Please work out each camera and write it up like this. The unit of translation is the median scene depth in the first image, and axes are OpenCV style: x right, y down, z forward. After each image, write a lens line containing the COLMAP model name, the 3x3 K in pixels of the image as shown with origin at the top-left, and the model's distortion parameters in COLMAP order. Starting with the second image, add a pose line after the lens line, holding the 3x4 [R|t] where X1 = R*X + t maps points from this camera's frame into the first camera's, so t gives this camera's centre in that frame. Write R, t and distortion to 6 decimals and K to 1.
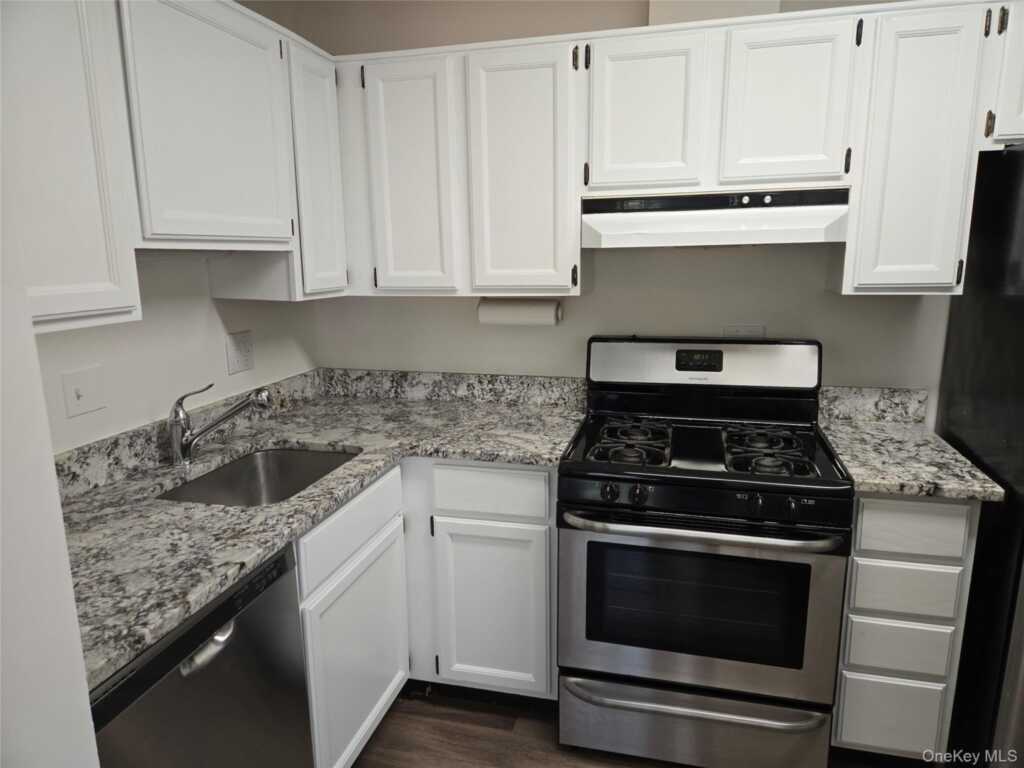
lens RADIAL K [[679.6, 0, 510.8], [0, 679.6, 381.2], [0, 0, 1]] dist [0.080154, -0.067840]
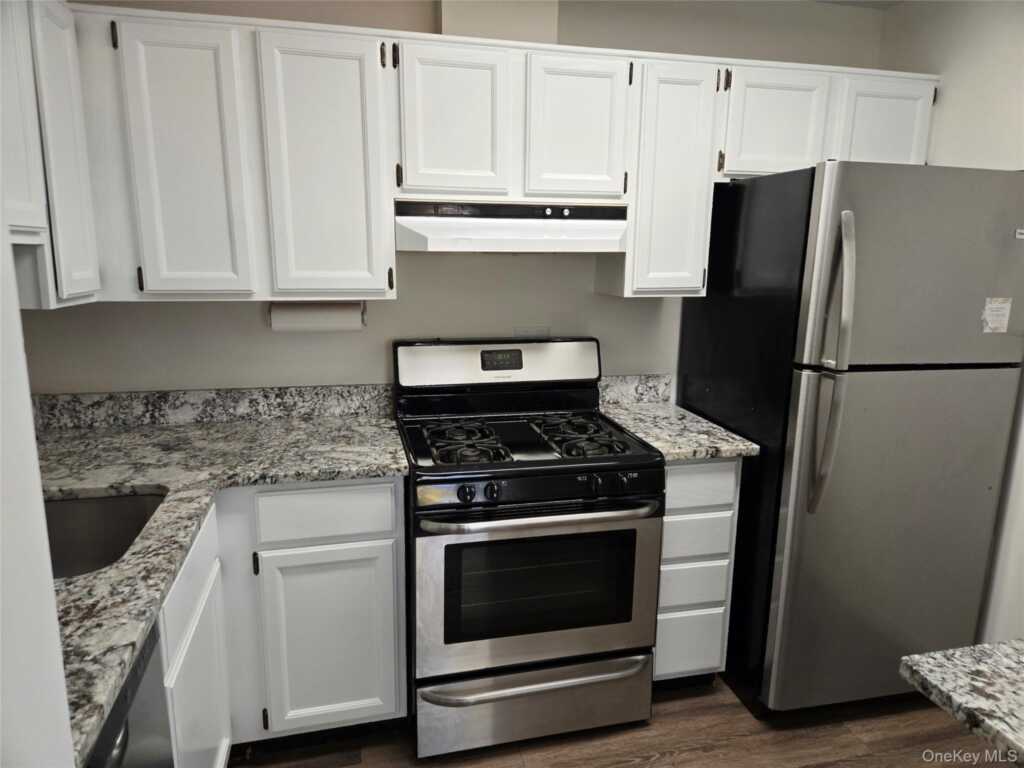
lens RADIAL K [[685.5, 0, 512.0], [0, 685.5, 384.0], [0, 0, 1]] dist [0.080689, -0.066873]
pose [[0.881242, -0.068230, 0.467715, -0.234140], [0.068941, 0.997498, 0.015620, -0.008956], [-0.467611, 0.018480, 0.883741, 0.056090]]
